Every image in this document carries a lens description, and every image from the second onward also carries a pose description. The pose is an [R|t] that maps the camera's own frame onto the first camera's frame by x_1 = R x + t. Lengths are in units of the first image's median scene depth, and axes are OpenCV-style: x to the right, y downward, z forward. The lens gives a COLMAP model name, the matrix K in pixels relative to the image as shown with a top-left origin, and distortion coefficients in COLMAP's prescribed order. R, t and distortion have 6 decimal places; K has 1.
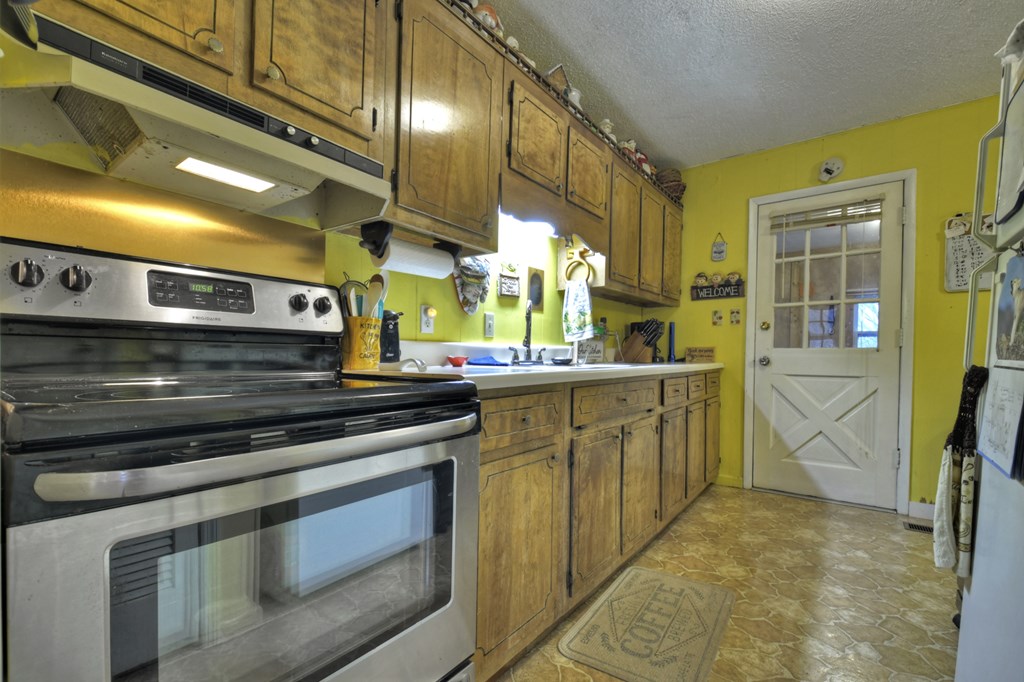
lens RADIAL K [[448.4, 0, 511.8], [0, 448.4, 348.6], [0, 0, 1]] dist [-0.014734, -0.002169]
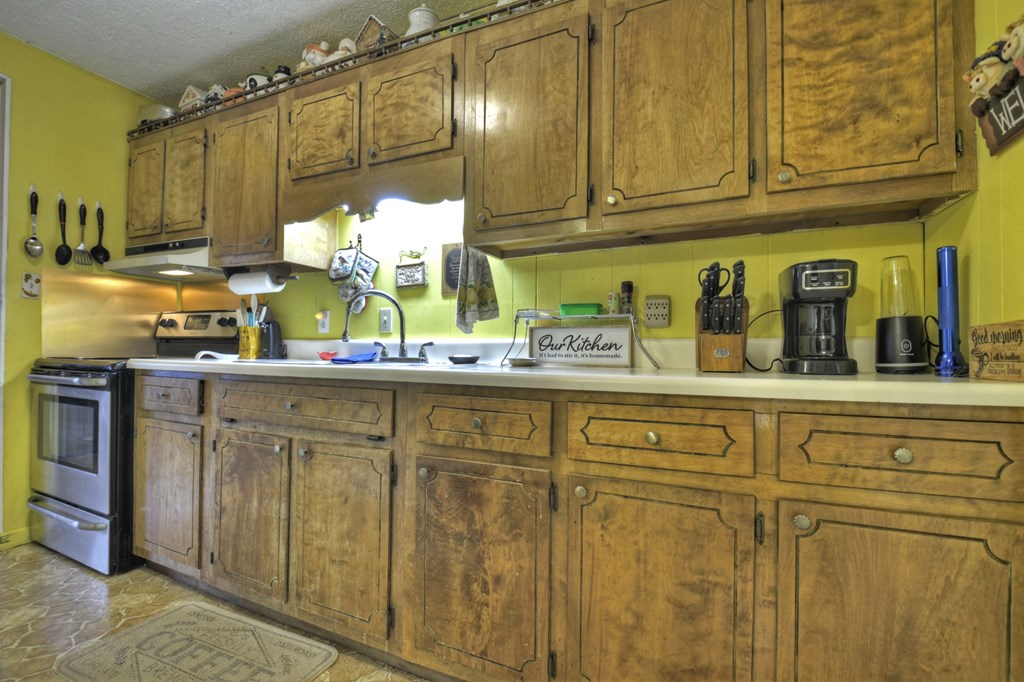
lens RADIAL K [[448.4, 0, 511.3], [0, 448.4, 343.4], [0, 0, 1]] dist [-0.014734, -0.002169]
pose [[0.229710, -0.023413, -0.972977, 0.968738], [0.006261, 0.999725, -0.022578, 0.021123], [0.973239, -0.000905, 0.229793, 1.043484]]
